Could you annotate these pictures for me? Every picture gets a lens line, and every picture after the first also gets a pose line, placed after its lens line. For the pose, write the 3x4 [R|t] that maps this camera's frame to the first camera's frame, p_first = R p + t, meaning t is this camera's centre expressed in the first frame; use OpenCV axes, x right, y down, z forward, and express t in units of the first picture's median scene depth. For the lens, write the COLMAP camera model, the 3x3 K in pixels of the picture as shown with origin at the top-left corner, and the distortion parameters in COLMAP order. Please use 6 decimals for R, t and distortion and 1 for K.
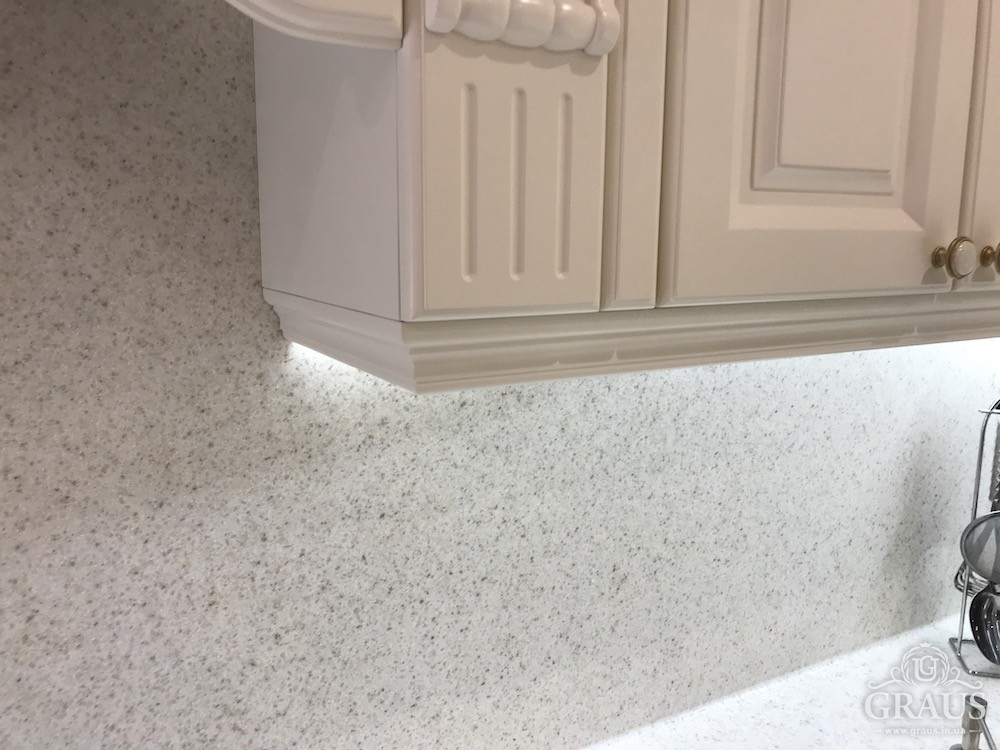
lens RADIAL K [[820.3, 0, 493.3], [0, 820.3, 368.4], [0, 0, 1]] dist [0.096666, -0.212286]
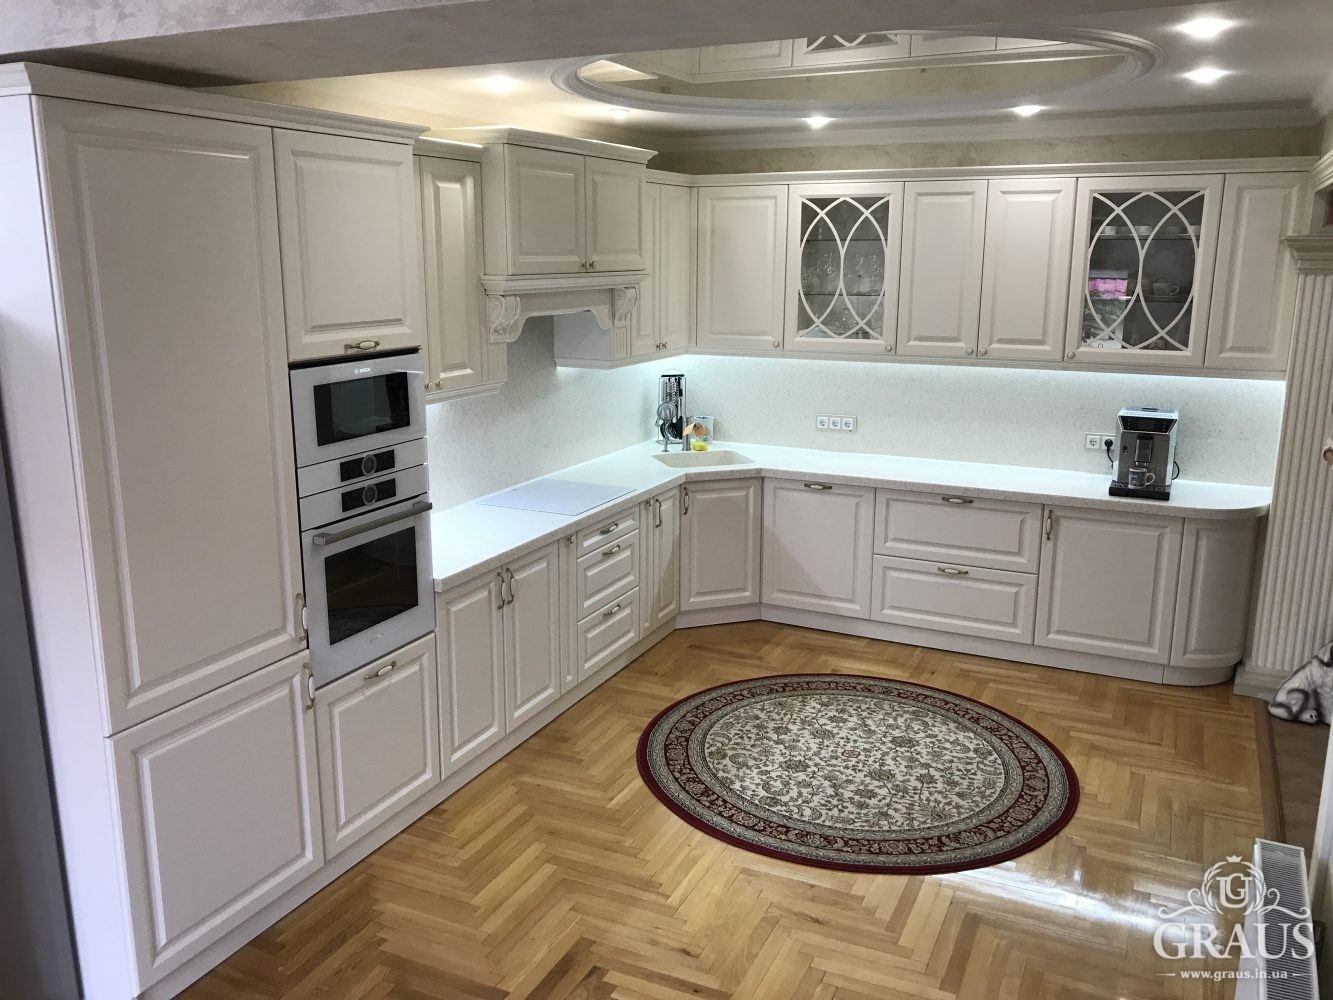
lens RADIAL K [[1093.5, 0, 657.6], [0, 1093.5, 491.2], [0, 0, 1]] dist [0.096666, -0.212286]
pose [[0.821691, -0.125312, 0.555986, -2.840721], [0.092163, 0.991905, 0.087354, 0.154073], [-0.562432, -0.020536, 0.826589, -3.962170]]
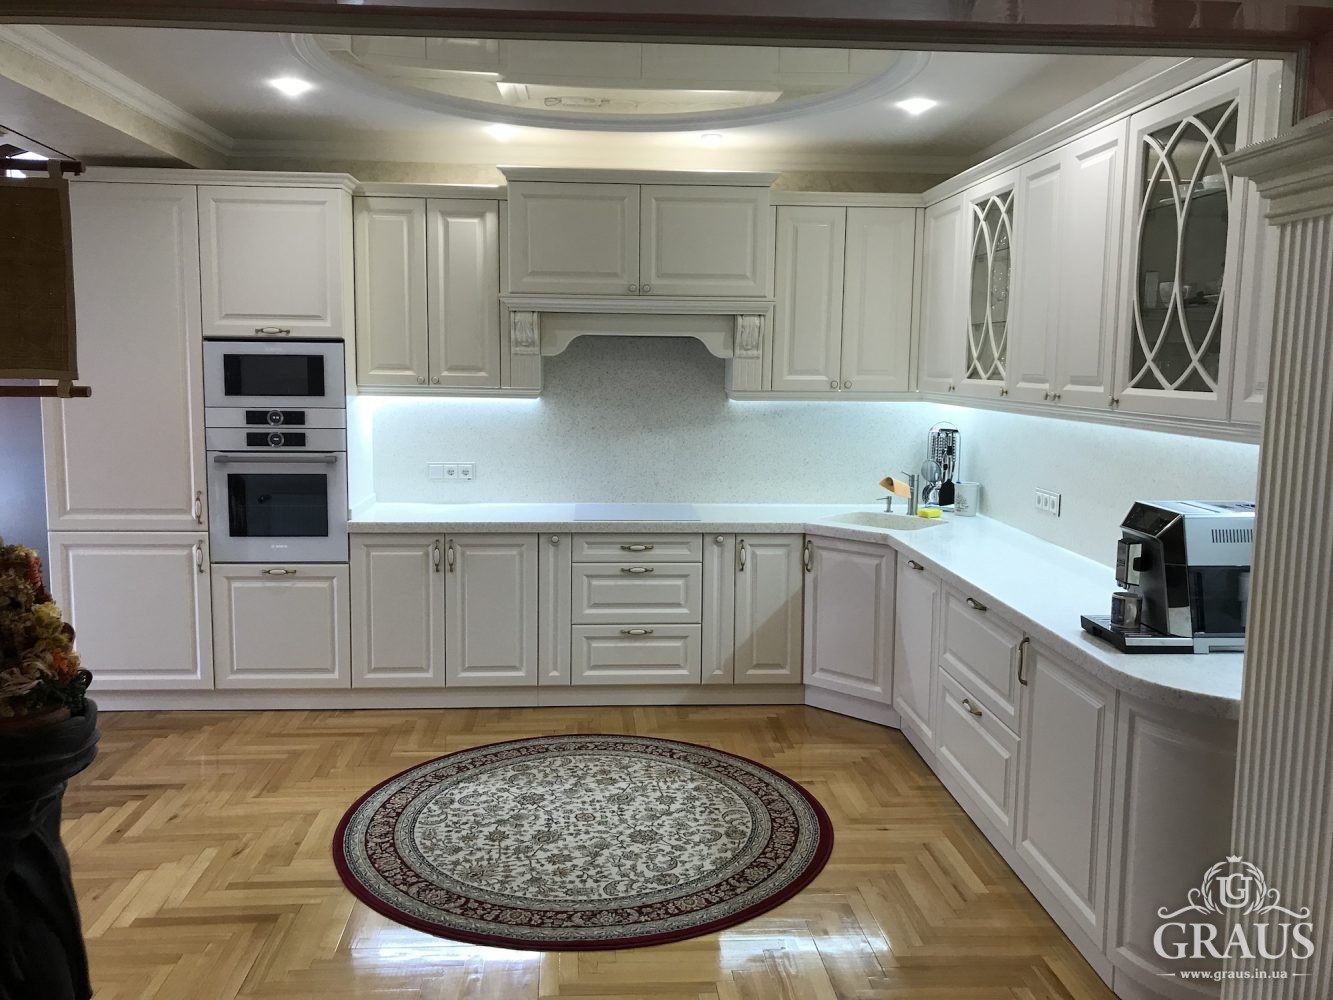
lens RADIAL K [[1093.5, 0, 657.6], [0, 1093.5, 491.2], [0, 0, 1]] dist [0.096666, -0.212286]
pose [[0.896986, 0.060029, -0.437964, 1.869616], [-0.079961, 0.996427, -0.027194, 0.598901], [0.434766, 0.059413, 0.898581, -4.174701]]
